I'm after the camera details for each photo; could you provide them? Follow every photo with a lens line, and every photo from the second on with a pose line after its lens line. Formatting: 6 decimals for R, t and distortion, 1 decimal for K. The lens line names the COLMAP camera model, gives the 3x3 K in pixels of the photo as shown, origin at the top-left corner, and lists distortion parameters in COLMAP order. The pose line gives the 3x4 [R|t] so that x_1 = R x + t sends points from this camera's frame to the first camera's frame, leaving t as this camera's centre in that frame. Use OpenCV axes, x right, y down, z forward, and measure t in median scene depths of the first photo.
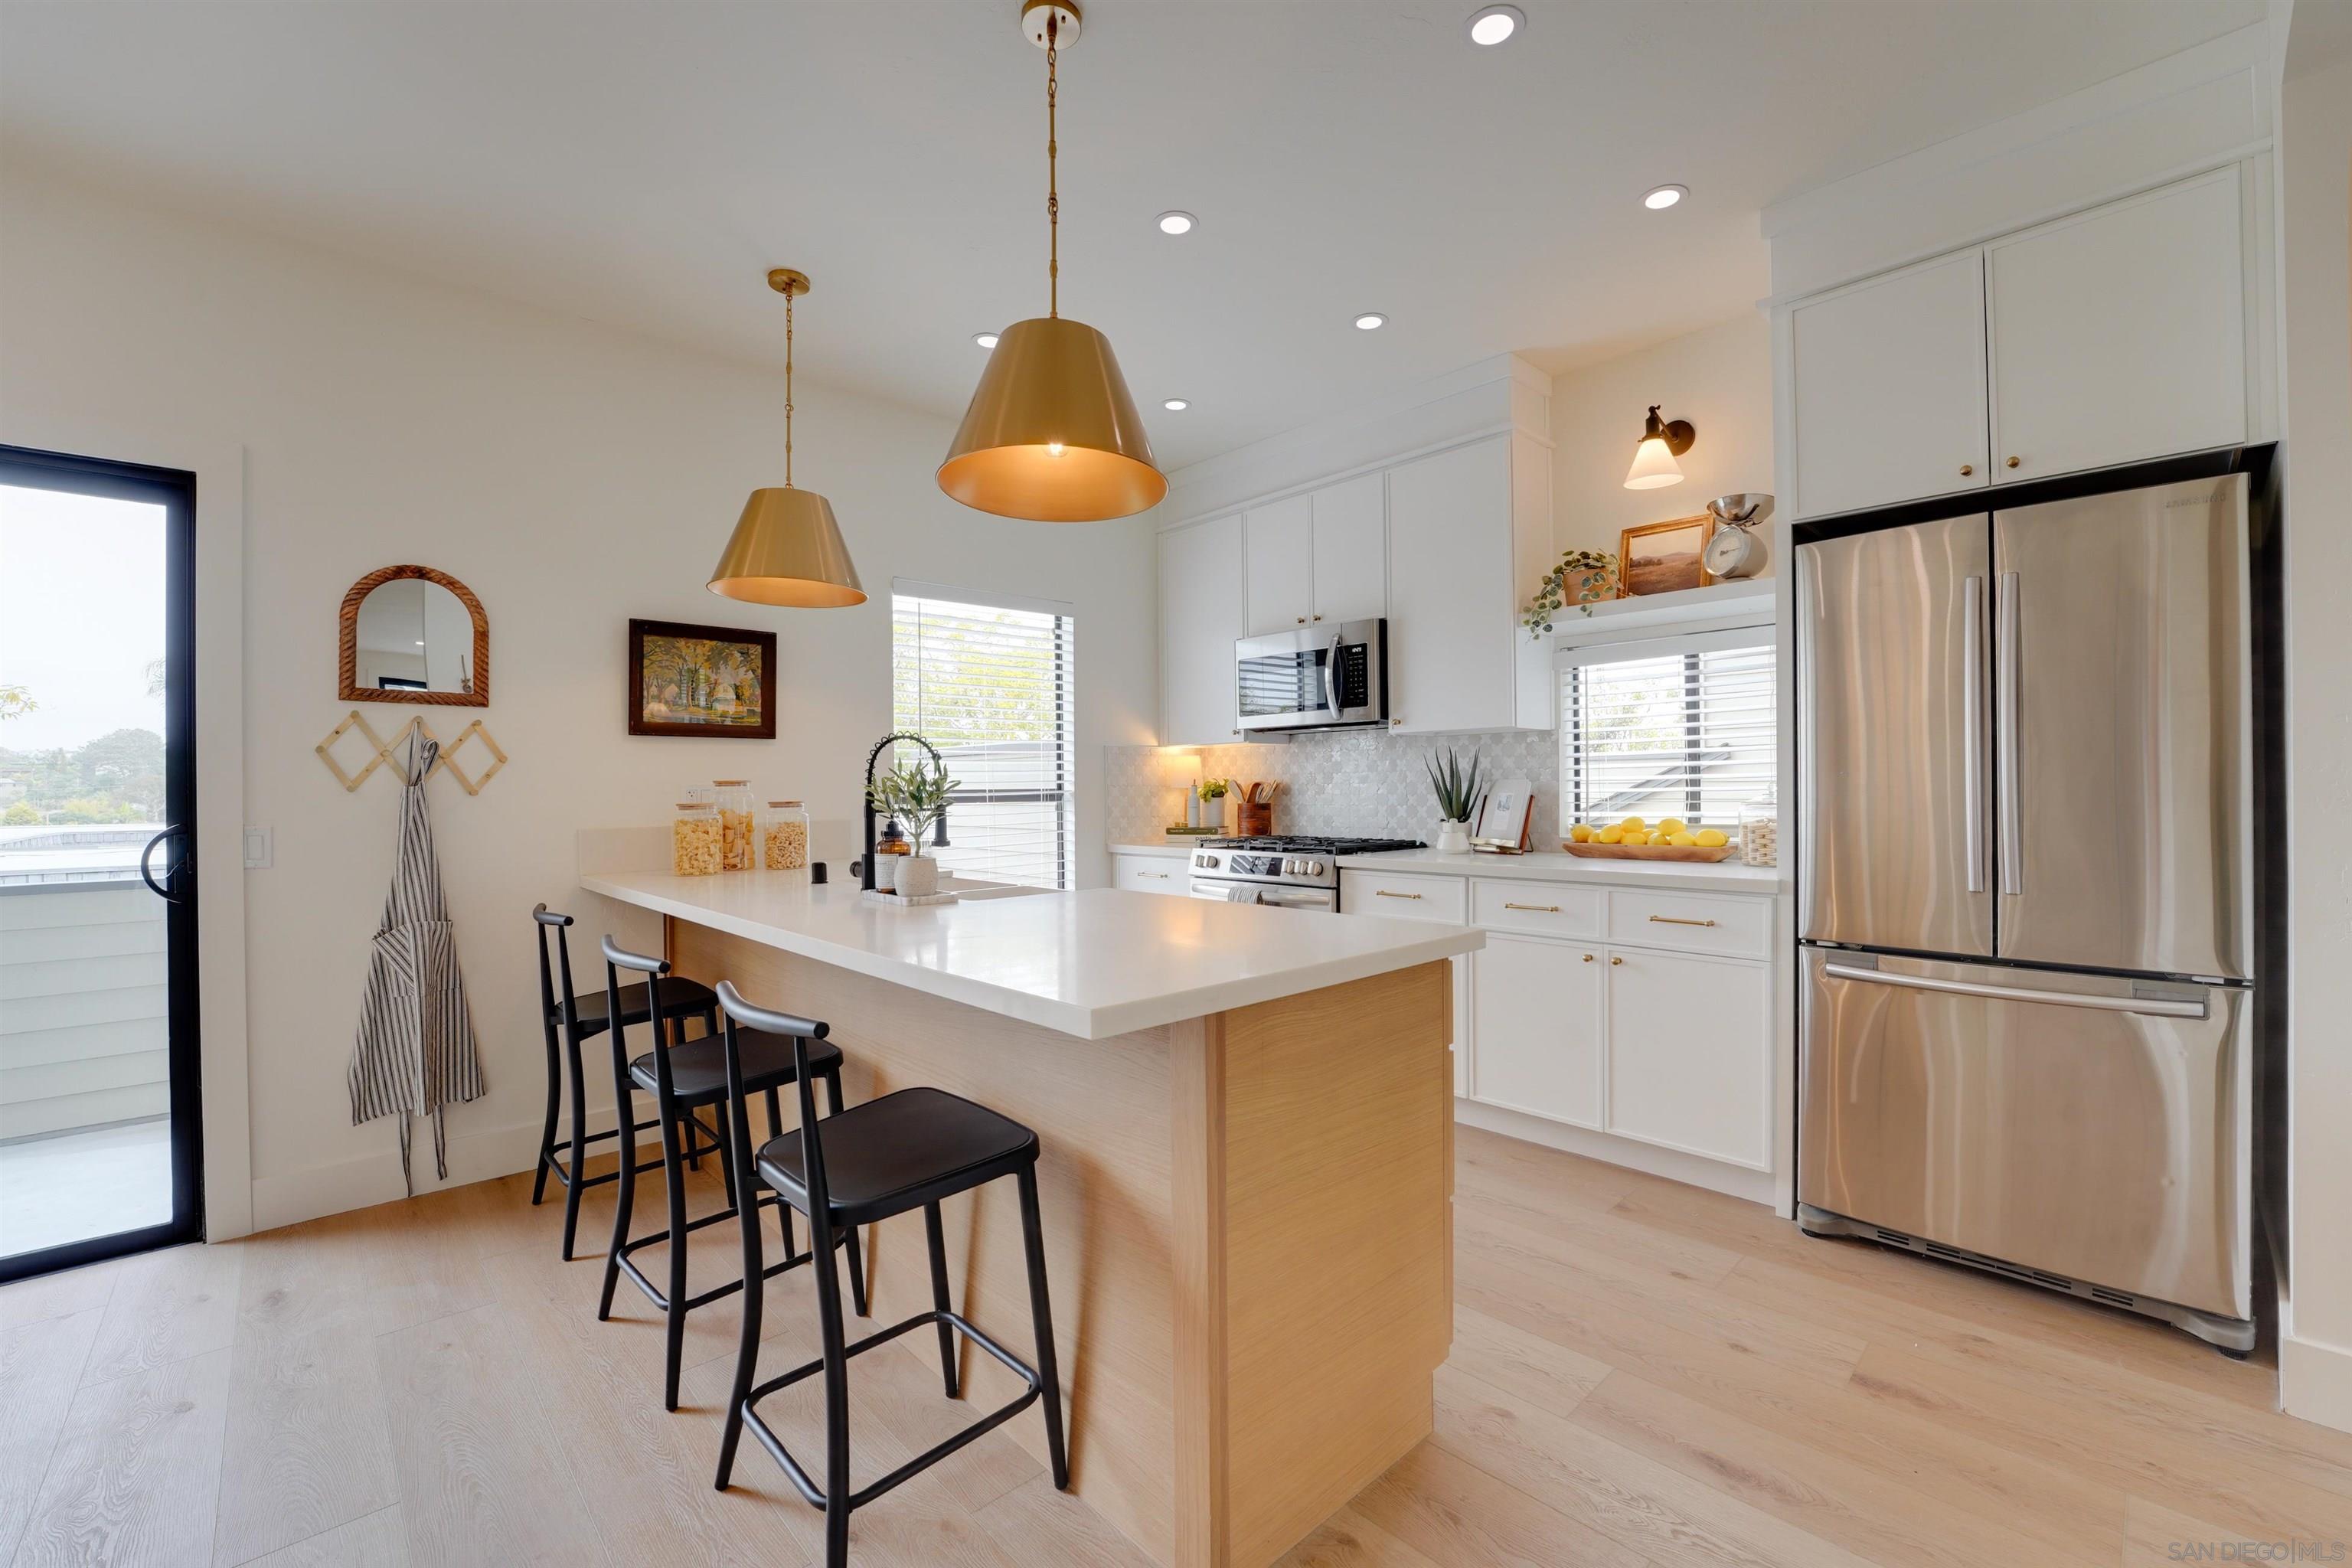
lens RADIAL K [[968.6, 0, 1175.6], [0, 968.6, 789.8], [0, 0, 1]] dist [-0.026003, 0.000039]
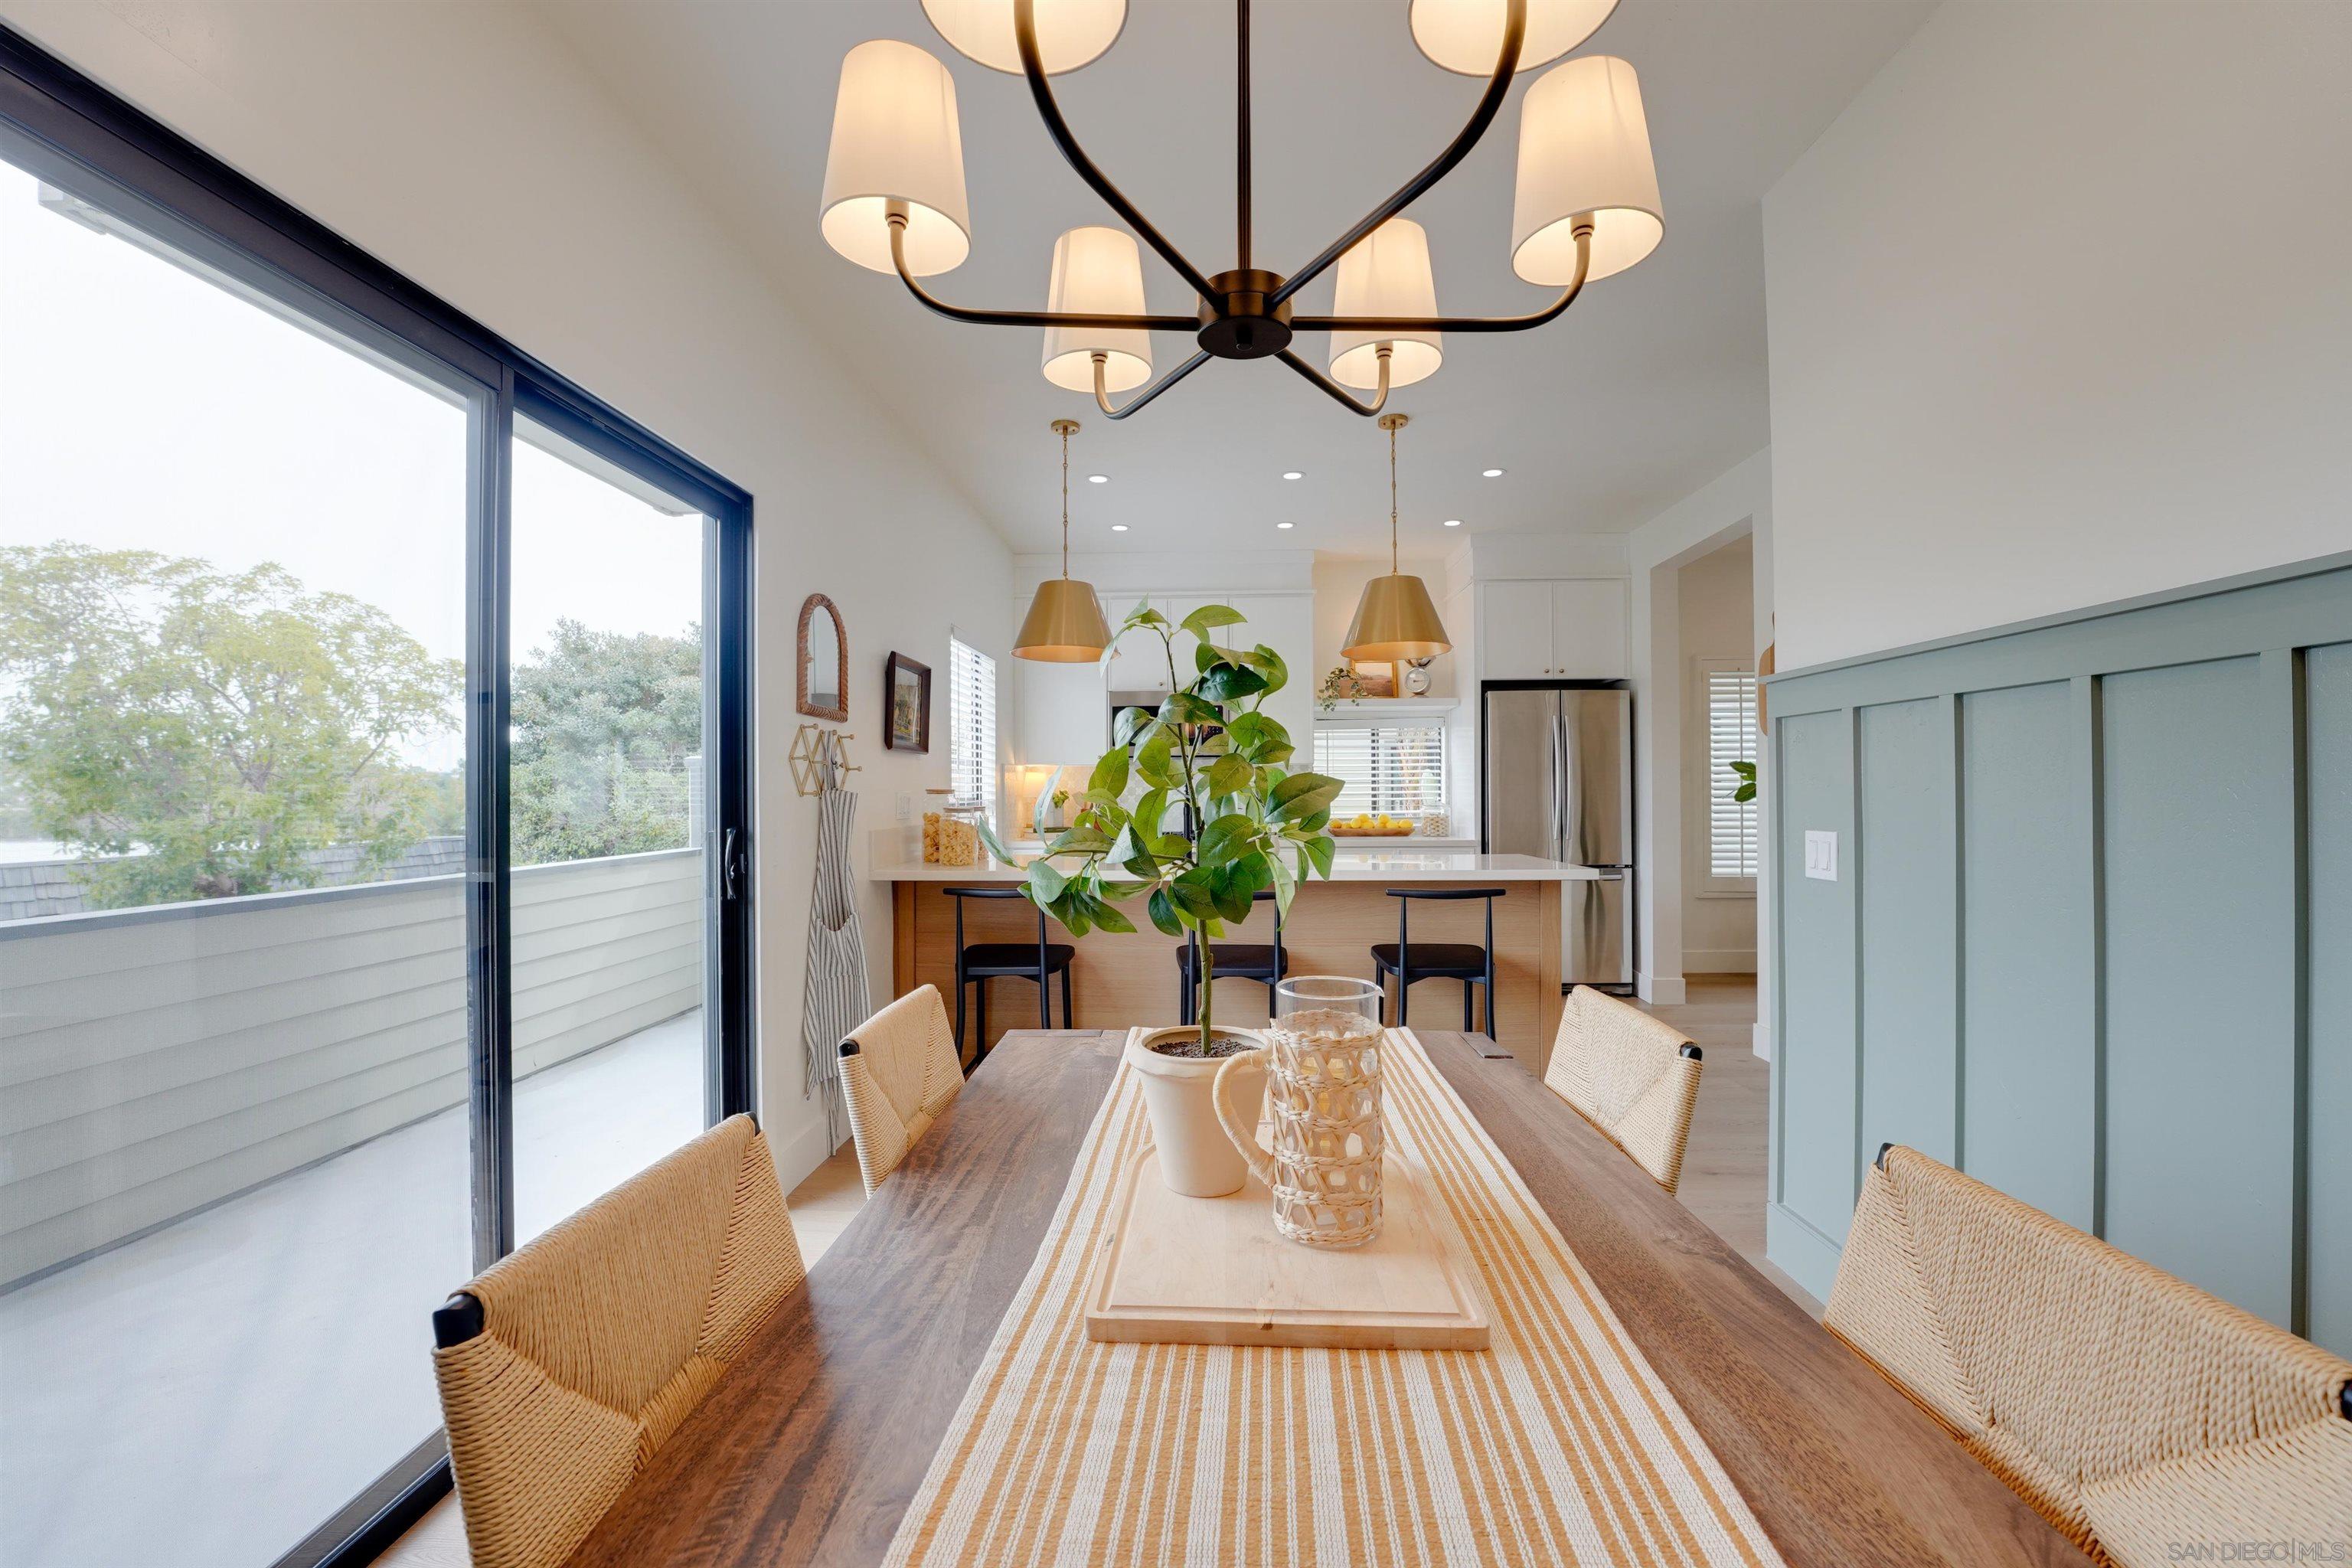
lens RADIAL K [[961.5, 0, 1176.2], [0, 961.5, 789.9], [0, 0, 1]] dist [-0.031334, 0.004576]
pose [[0.719906, 0.013118, 0.693947, -1.109818], [-0.003880, 0.999882, -0.014876, 0.012029], [-0.694060, 0.008017, 0.719872, -0.092109]]
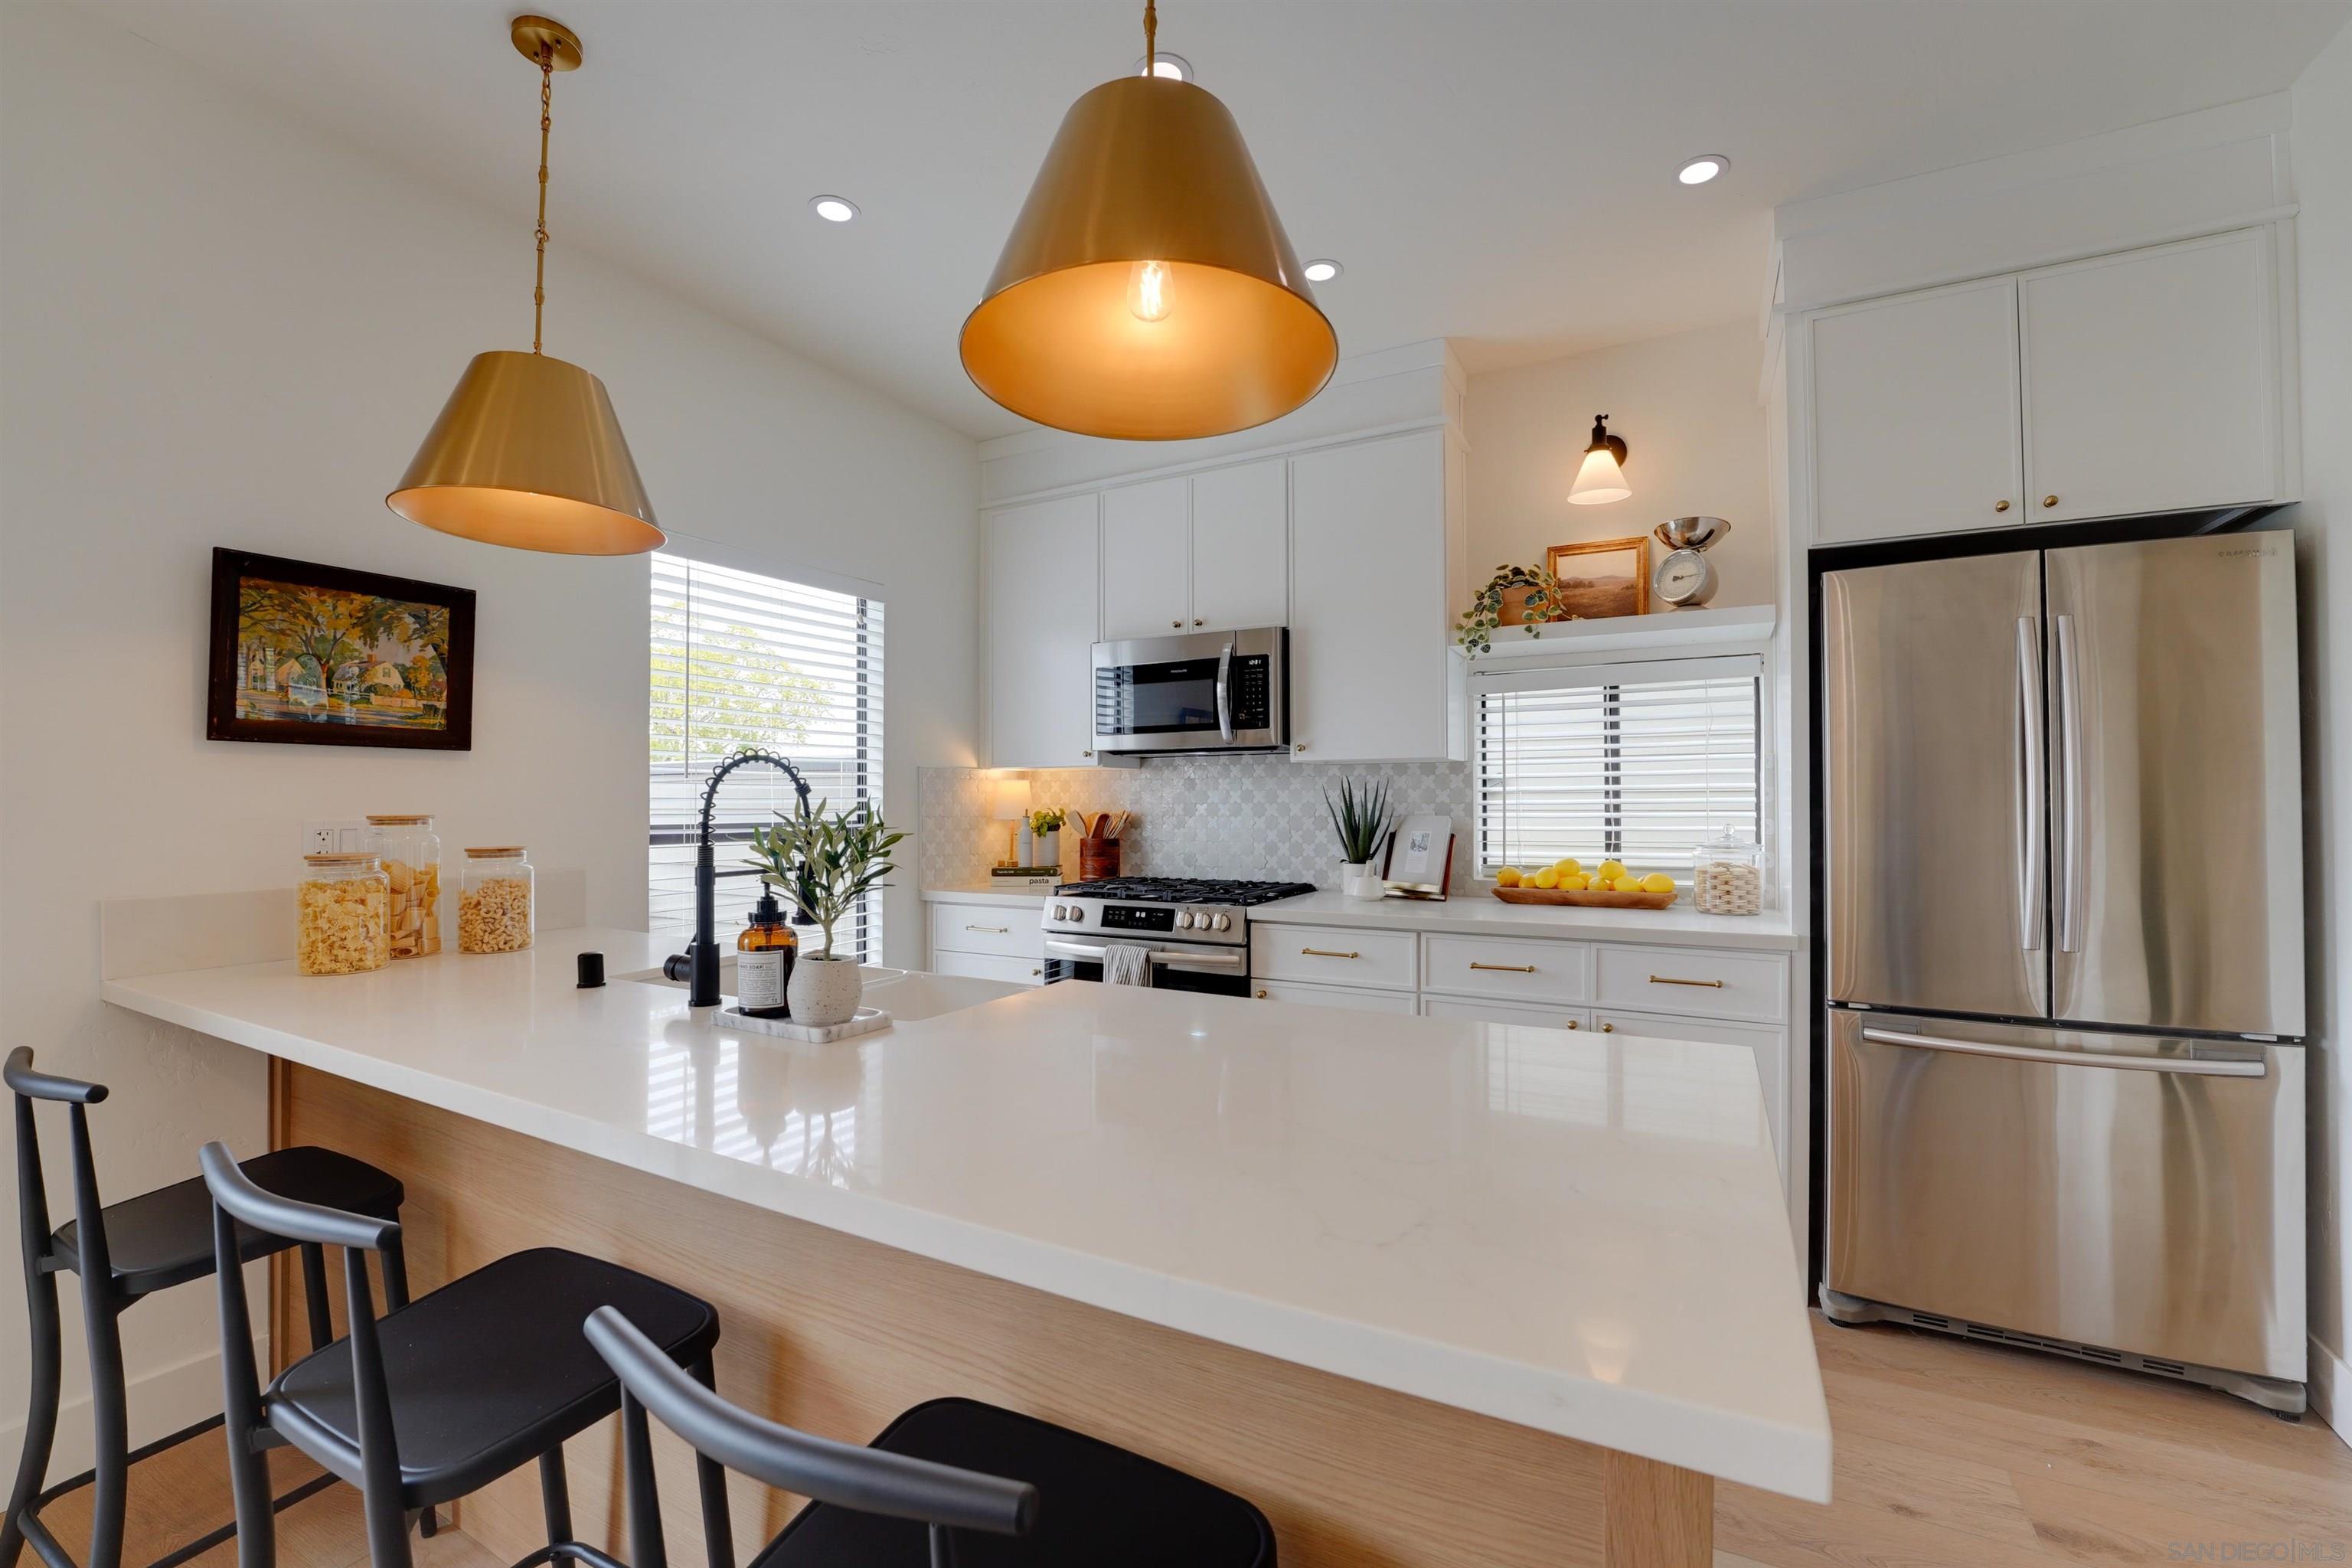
lens RADIAL K [[984.4, 0, 1176.7], [0, 984.4, 791.1], [0, 0, 1]] dist [-0.032991, 0.005284]
pose [[0.949776, 0.011971, 0.312701, -0.175558], [-0.007035, 0.999832, -0.016908, -0.018677], [-0.312851, 0.013859, 0.949701, 0.236477]]
